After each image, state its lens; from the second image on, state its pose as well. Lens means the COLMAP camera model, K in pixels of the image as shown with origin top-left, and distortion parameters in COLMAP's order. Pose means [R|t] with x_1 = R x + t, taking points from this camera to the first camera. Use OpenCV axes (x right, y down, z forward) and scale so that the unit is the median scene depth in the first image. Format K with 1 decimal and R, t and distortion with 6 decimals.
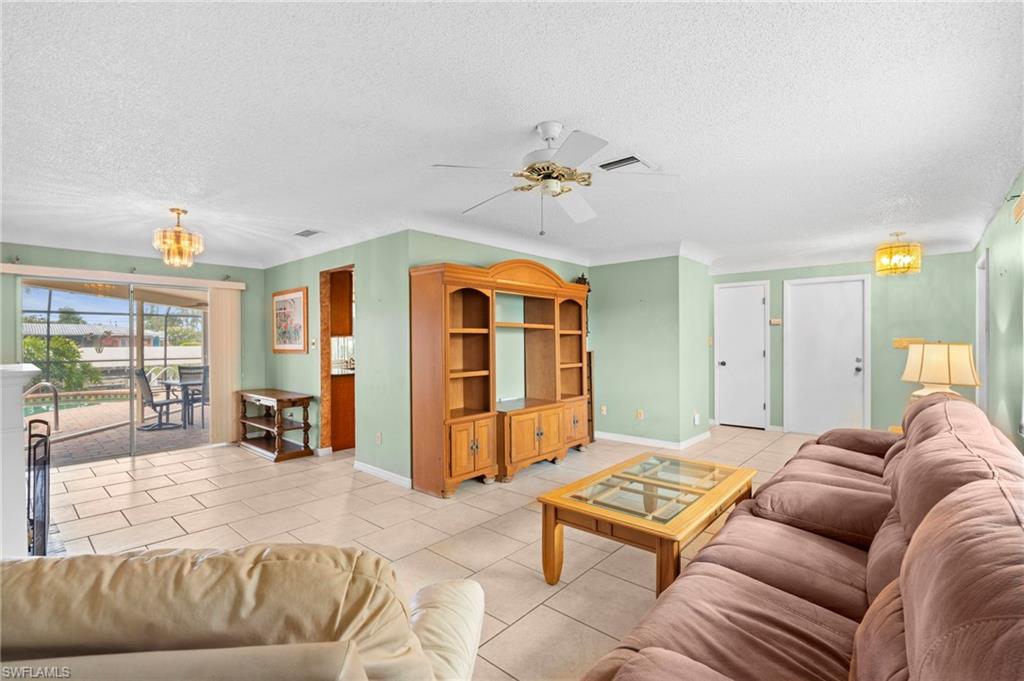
lens RADIAL K [[459.8, 0, 517.1], [0, 459.8, 338.0], [0, 0, 1]] dist [-0.002255, 0.000547]
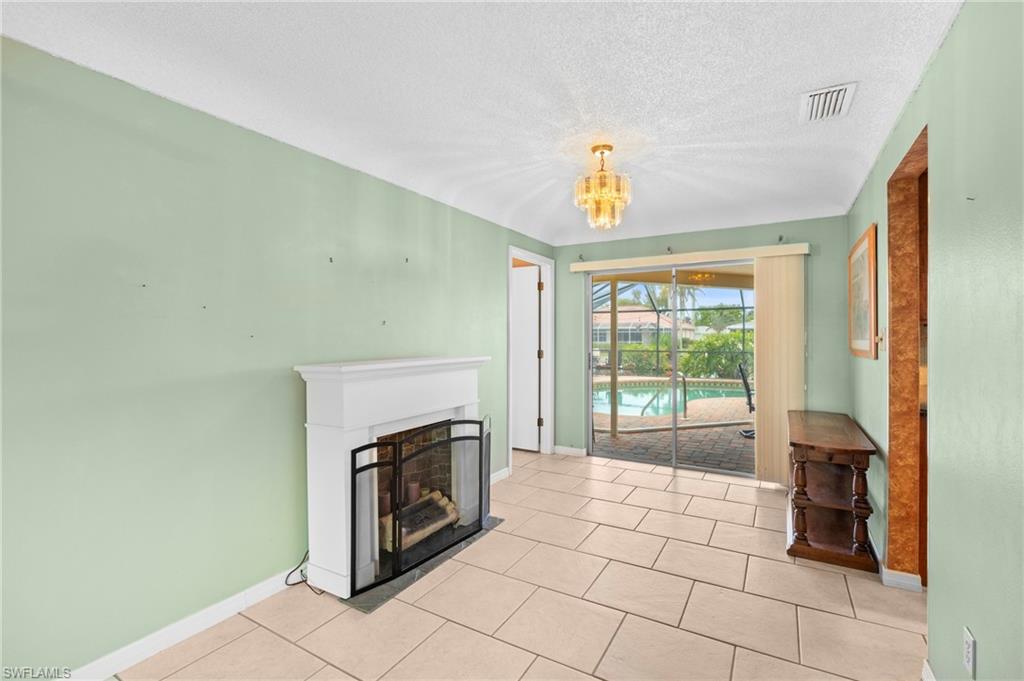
lens RADIAL K [[459.8, 0, 517.1], [0, 459.8, 338.0], [0, 0, 1]] dist [-0.002255, 0.000547]
pose [[0.190208, 0.009678, -0.981696, -0.050518], [0.007186, 0.999911, 0.011250, 0.002297], [0.981717, -0.009194, 0.190122, 0.543310]]
